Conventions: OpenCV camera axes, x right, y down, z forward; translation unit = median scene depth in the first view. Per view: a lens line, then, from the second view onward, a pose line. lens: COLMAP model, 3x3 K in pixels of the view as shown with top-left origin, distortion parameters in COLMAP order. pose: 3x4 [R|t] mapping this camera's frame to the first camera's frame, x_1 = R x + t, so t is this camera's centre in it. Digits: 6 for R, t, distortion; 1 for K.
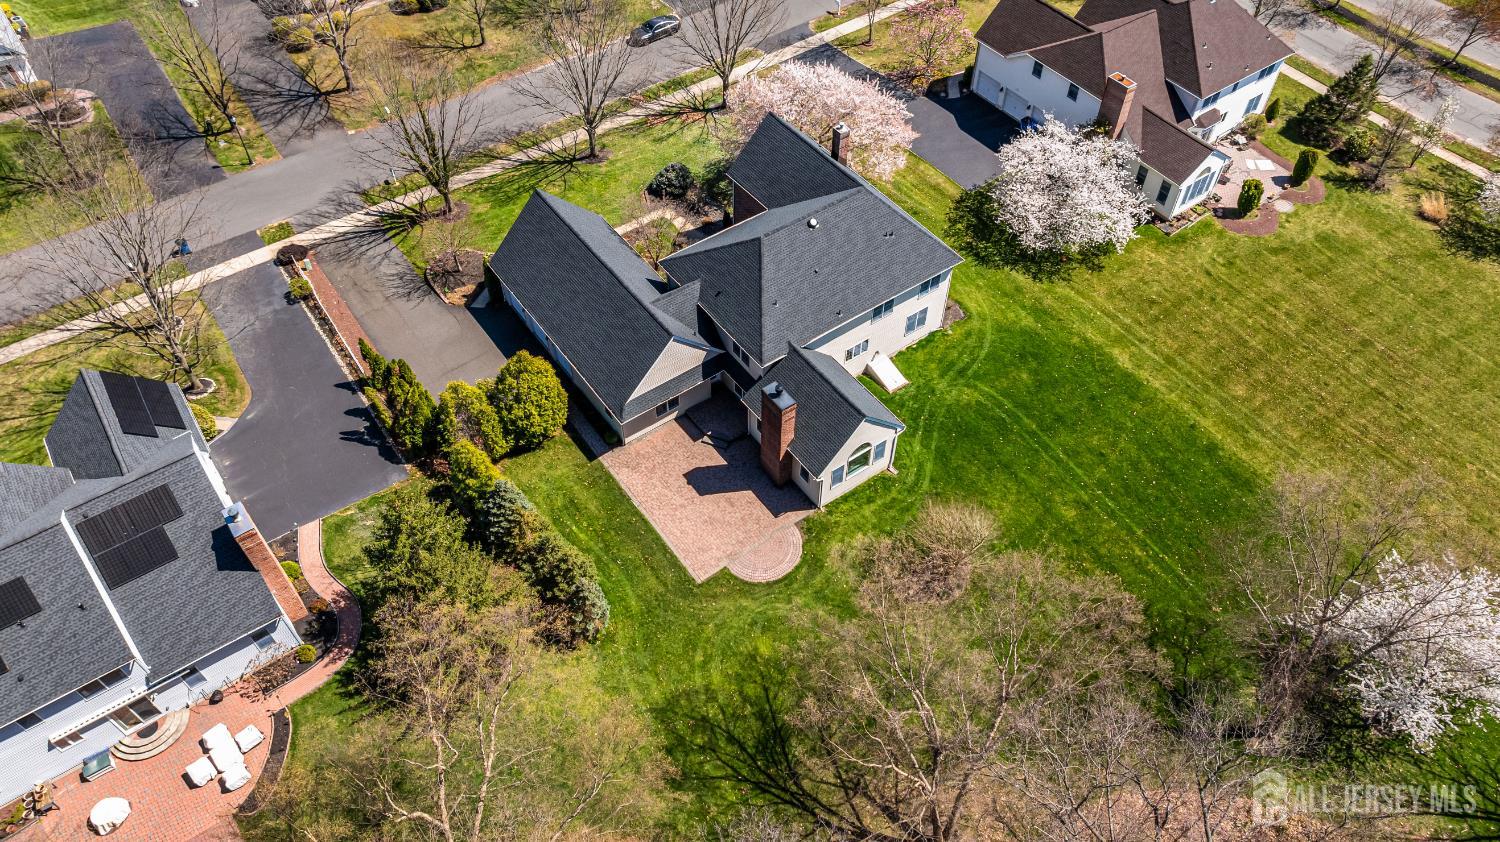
lens RADIAL K [[1035.7, 0, 755.4], [0, 1035.7, 417.9], [0, 0, 1]] dist [-0.033513, -0.000111]
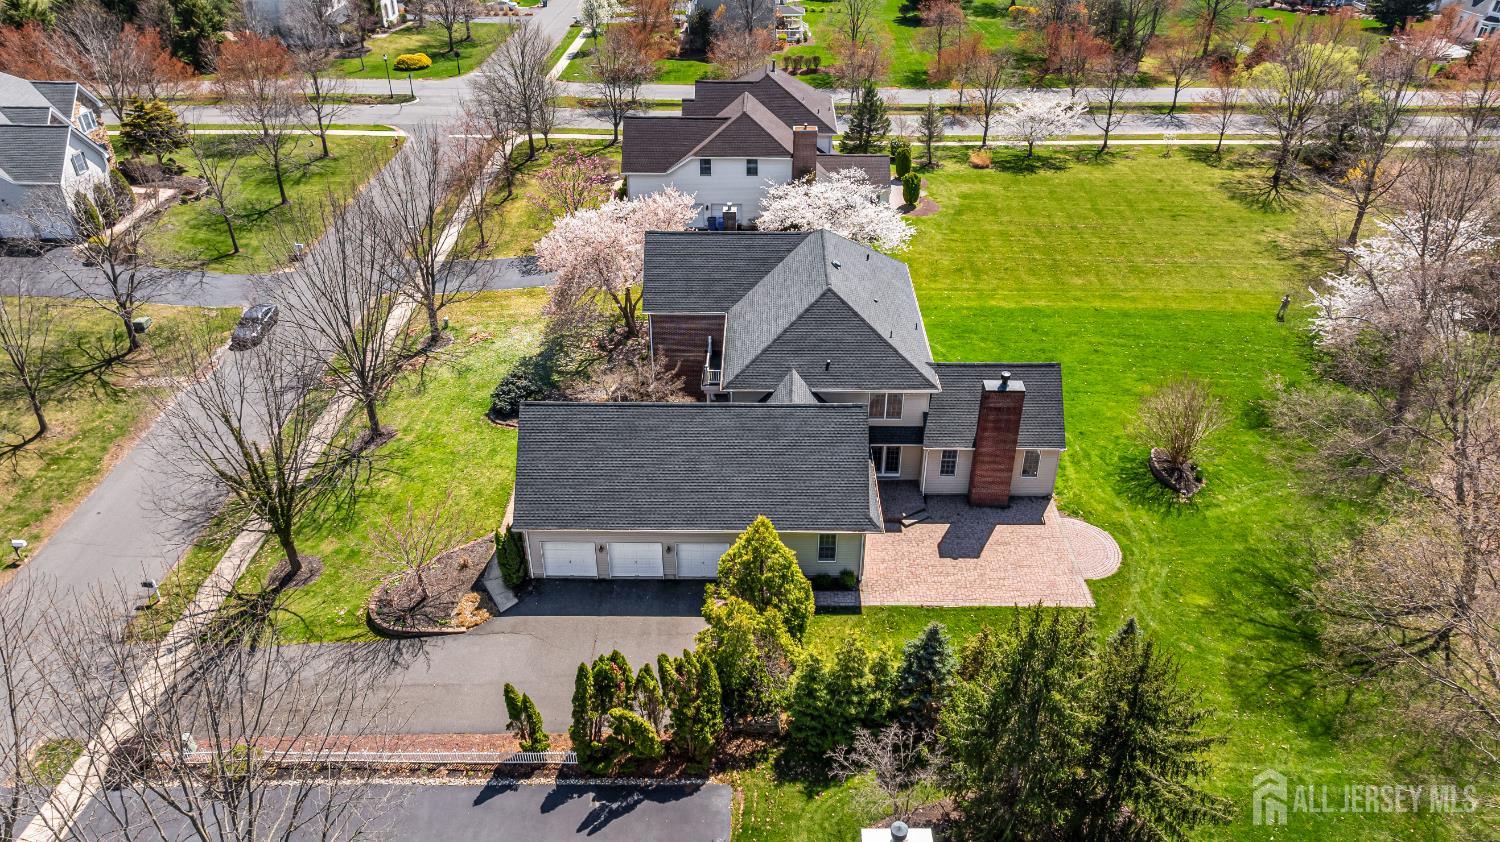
lens RADIAL K [[1049.5, 0, 750.0], [0, 1049.5, 421.0], [0, 0, 1]] dist [-0.026614, 0.002501]
pose [[0.599916, -0.435748, 0.670988, -0.558152], [0.617762, 0.785221, -0.042396, -0.073295], [-0.508400, 0.439945, 0.740256, 0.342166]]
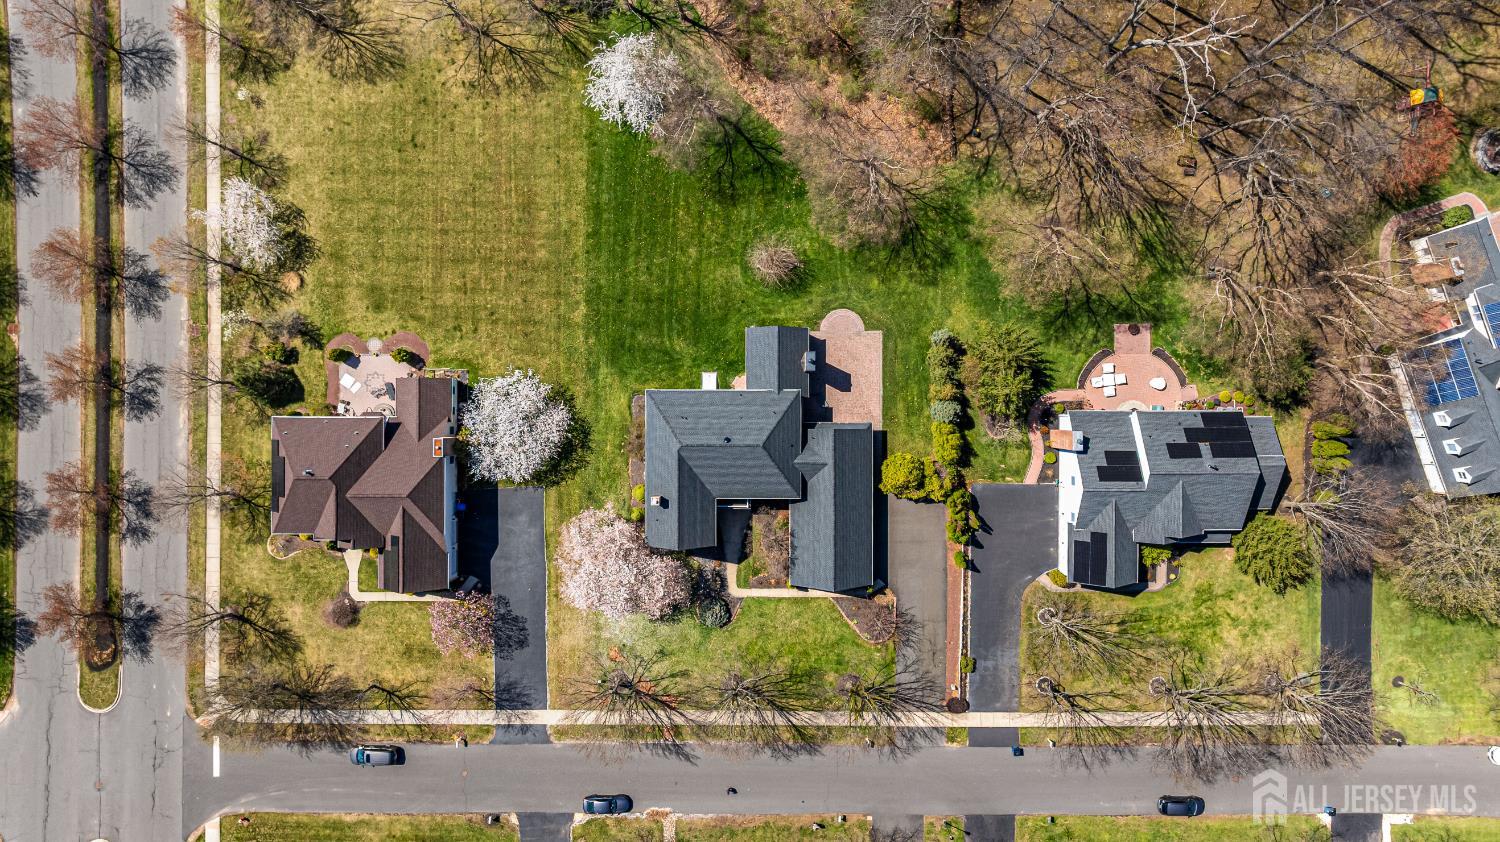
lens RADIAL K [[1049.5, 0, 750.0], [0, 1049.5, 421.0], [0, 0, 1]] dist [-0.026614, 0.002501]
pose [[-0.810269, -0.586026, -0.006122, 0.044720], [0.453561, -0.633663, 0.626701, -1.001768], [-0.371143, 0.505020, 0.779235, -0.281845]]
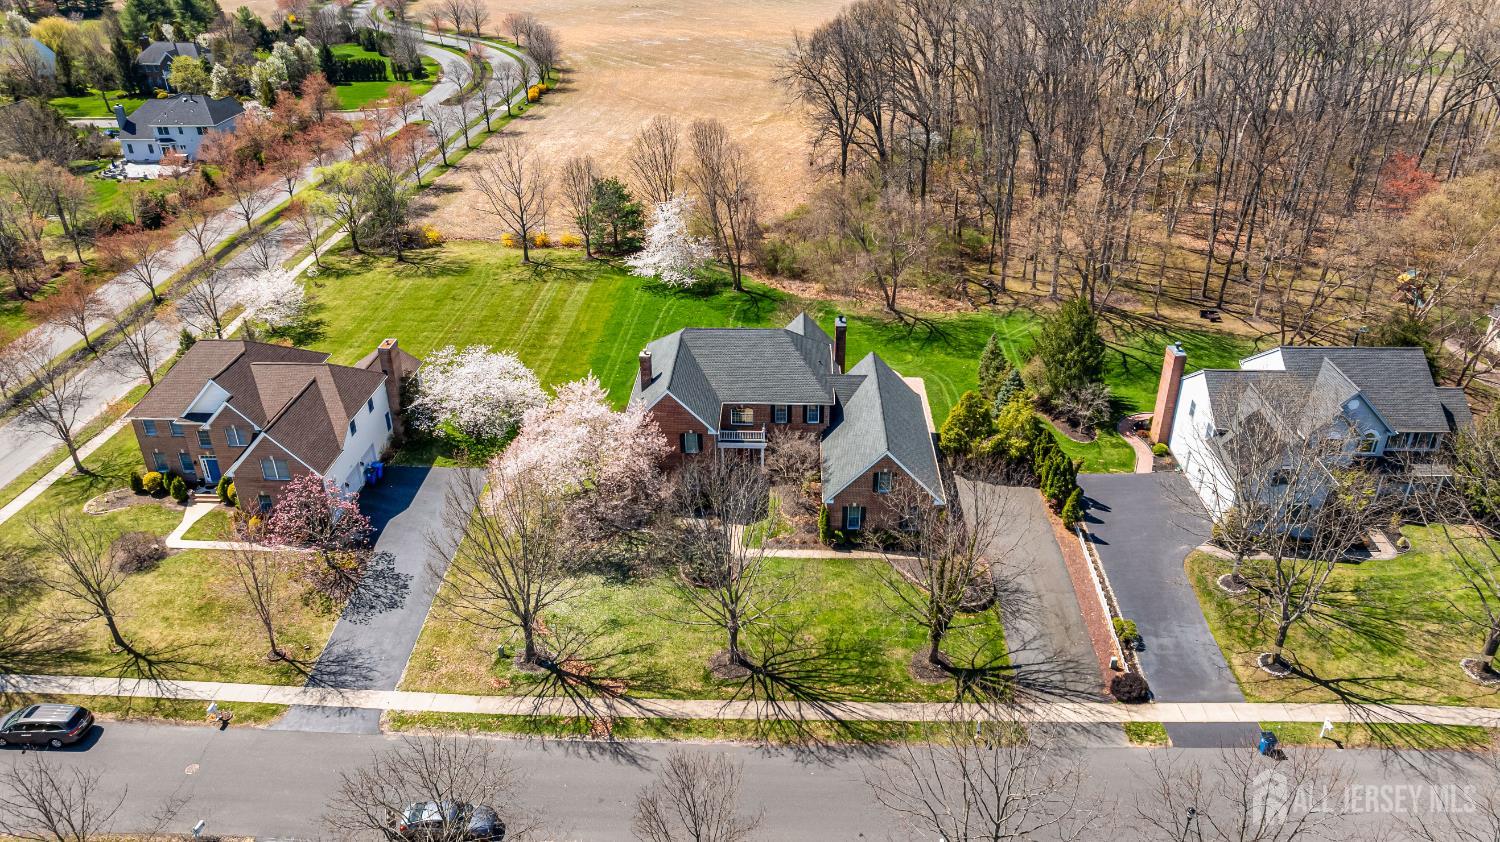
lens RADIAL K [[1049.5, 0, 750.0], [0, 1049.5, 421.0], [0, 0, 1]] dist [-0.026614, 0.002501]
pose [[-0.786392, -0.295613, 0.542402, -0.611347], [0.475558, 0.270685, 0.837003, -1.083482], [-0.394249, 0.916156, -0.072283, 1.001819]]
